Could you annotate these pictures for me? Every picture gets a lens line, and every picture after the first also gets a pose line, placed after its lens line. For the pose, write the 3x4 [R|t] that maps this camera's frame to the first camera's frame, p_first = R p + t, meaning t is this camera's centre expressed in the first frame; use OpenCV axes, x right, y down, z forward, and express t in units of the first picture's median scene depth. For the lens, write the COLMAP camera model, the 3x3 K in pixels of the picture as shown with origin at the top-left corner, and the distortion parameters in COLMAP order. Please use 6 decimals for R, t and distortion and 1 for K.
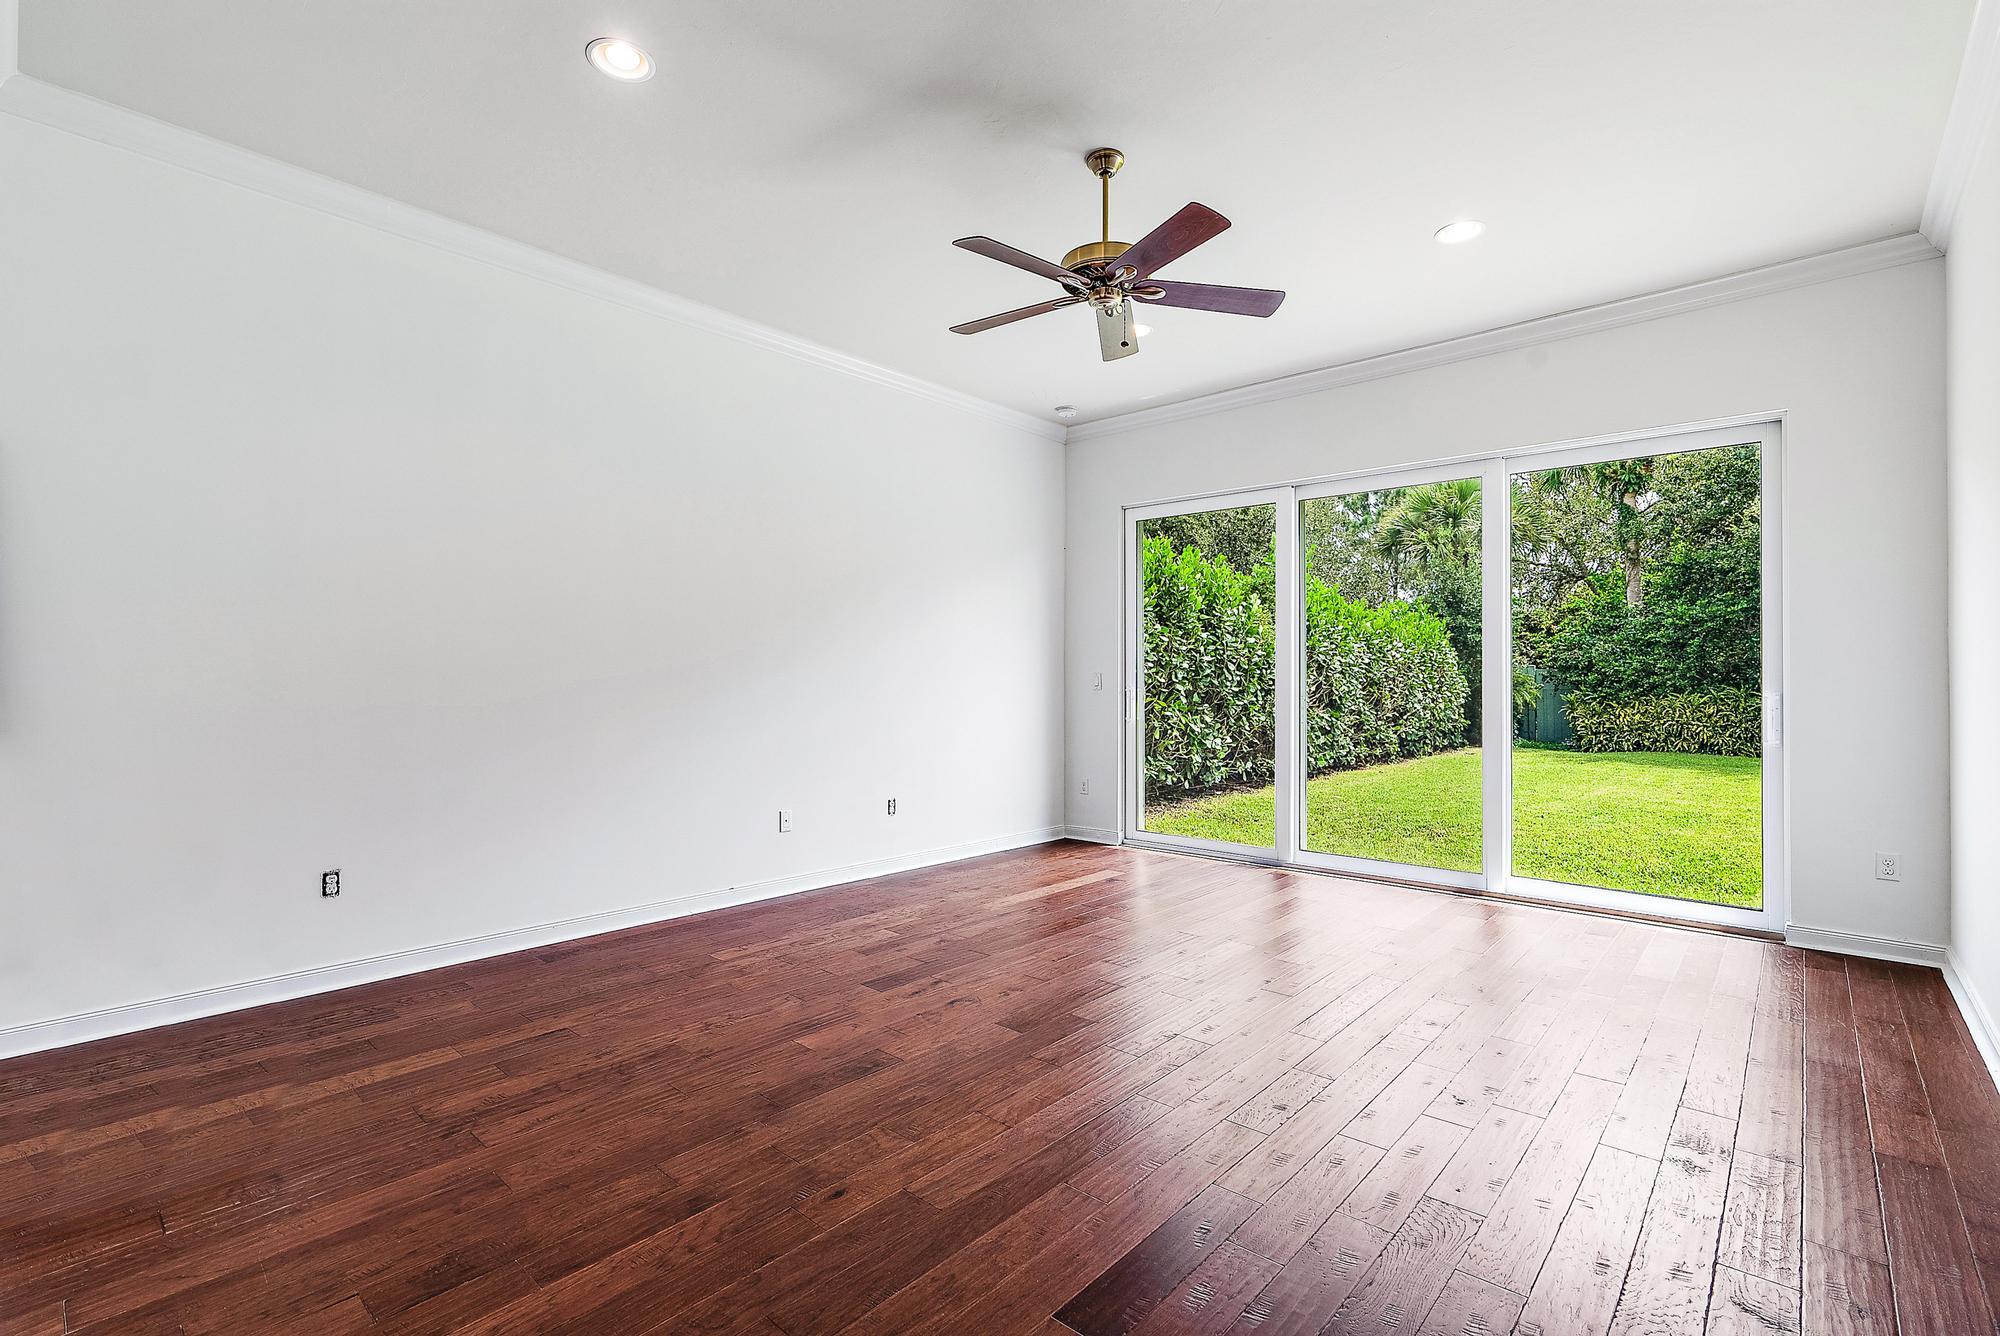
lens RADIAL K [[906.0, 0, 994.4], [0, 906.0, 670.5], [0, 0, 1]] dist [-0.003519, 0.000653]
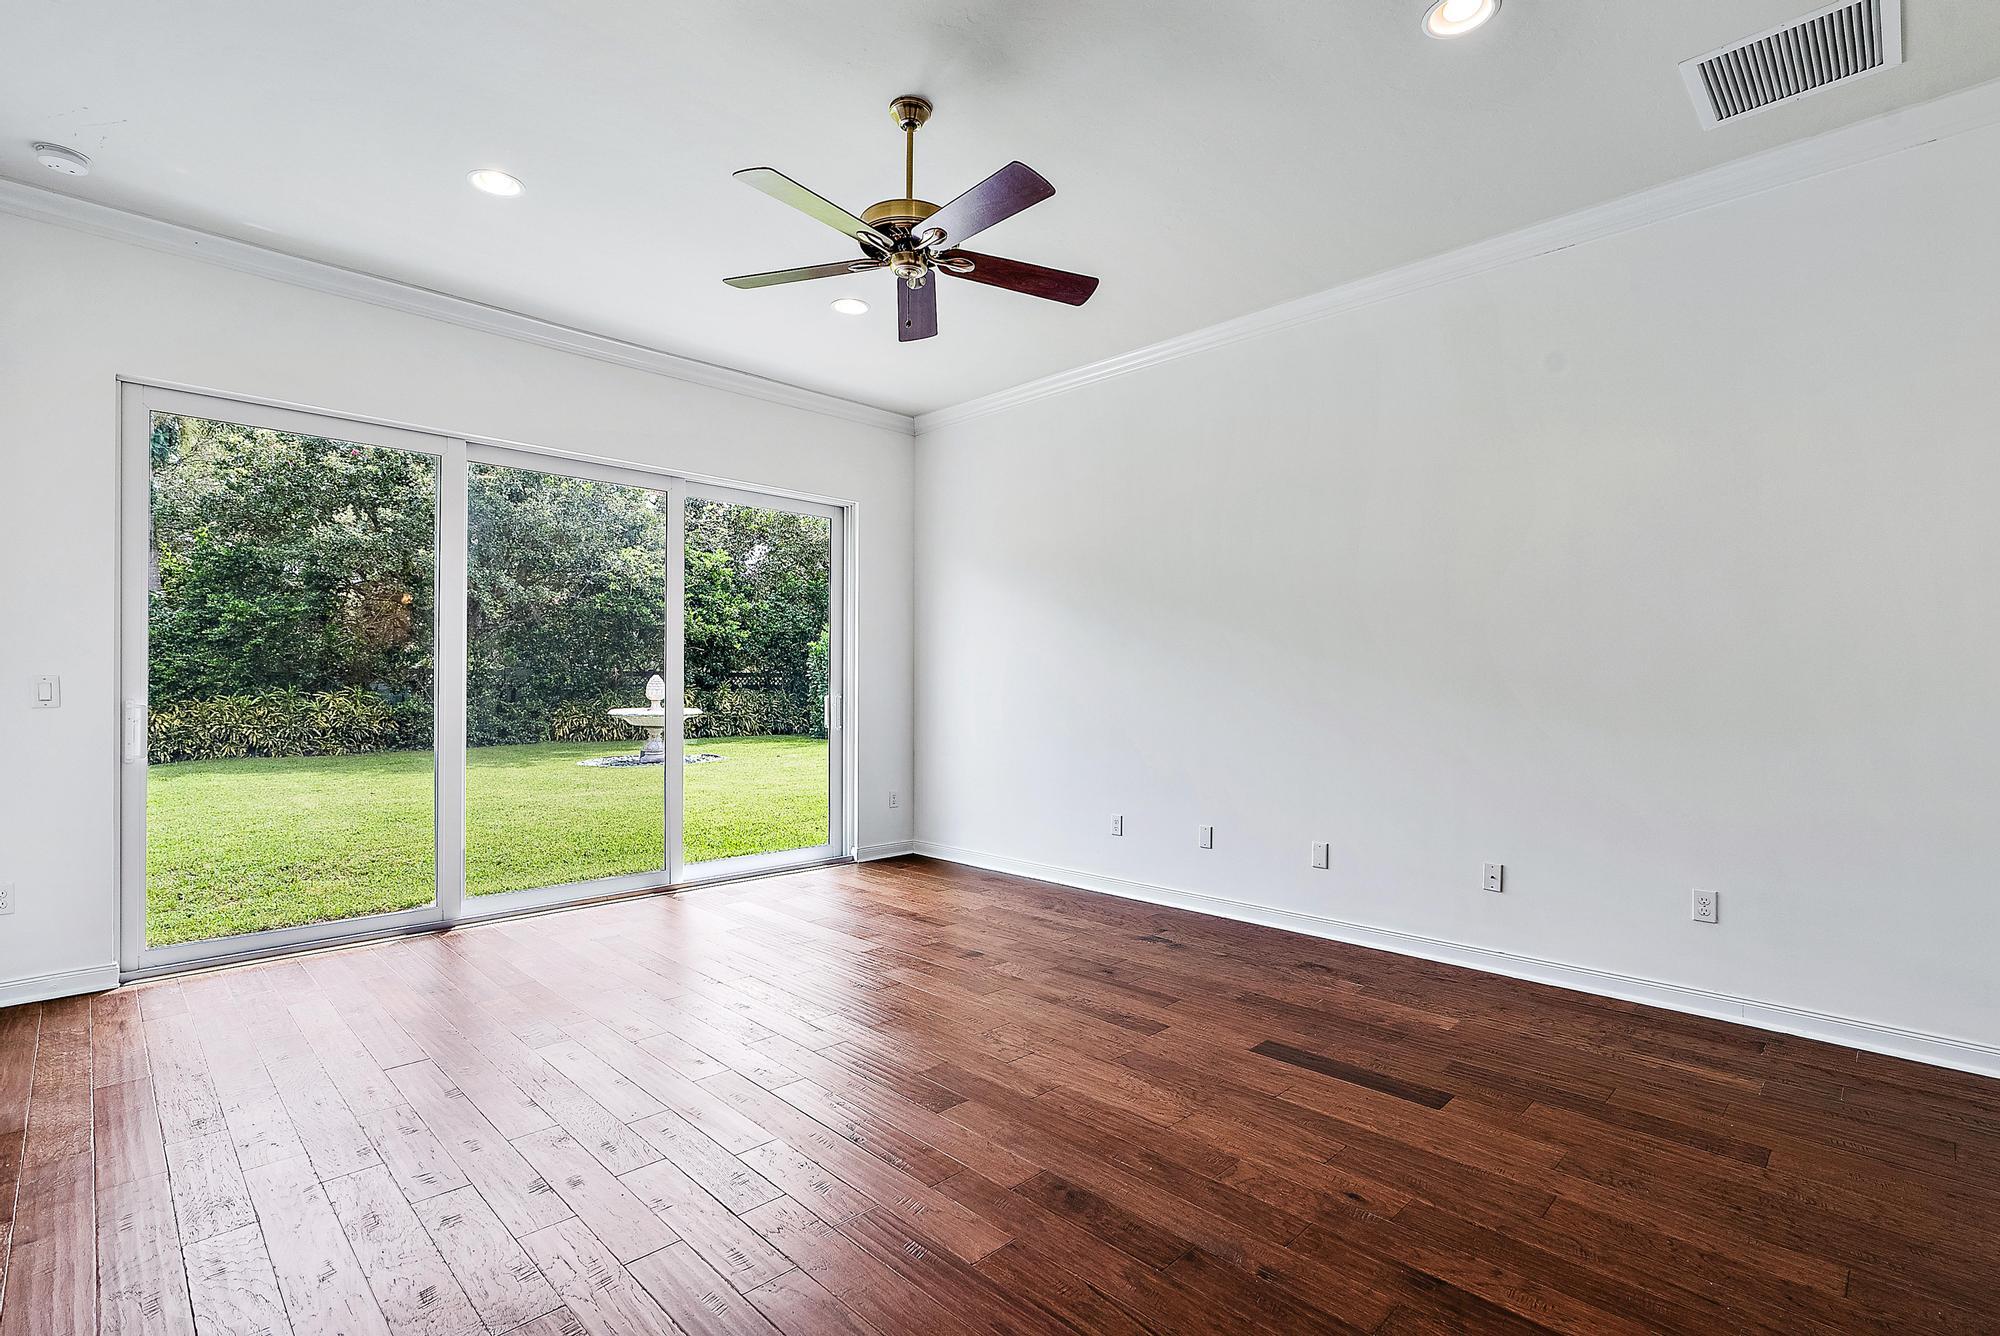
lens RADIAL K [[917.6, 0, 998.3], [0, 917.6, 690.8], [0, 0, 1]] dist [0.001665, 0.000467]
pose [[0.056952, -0.014350, 0.998274, -0.357879], [-0.010186, 0.999836, 0.014954, -0.002791], [-0.998325, -0.011020, 0.056796, 0.392097]]
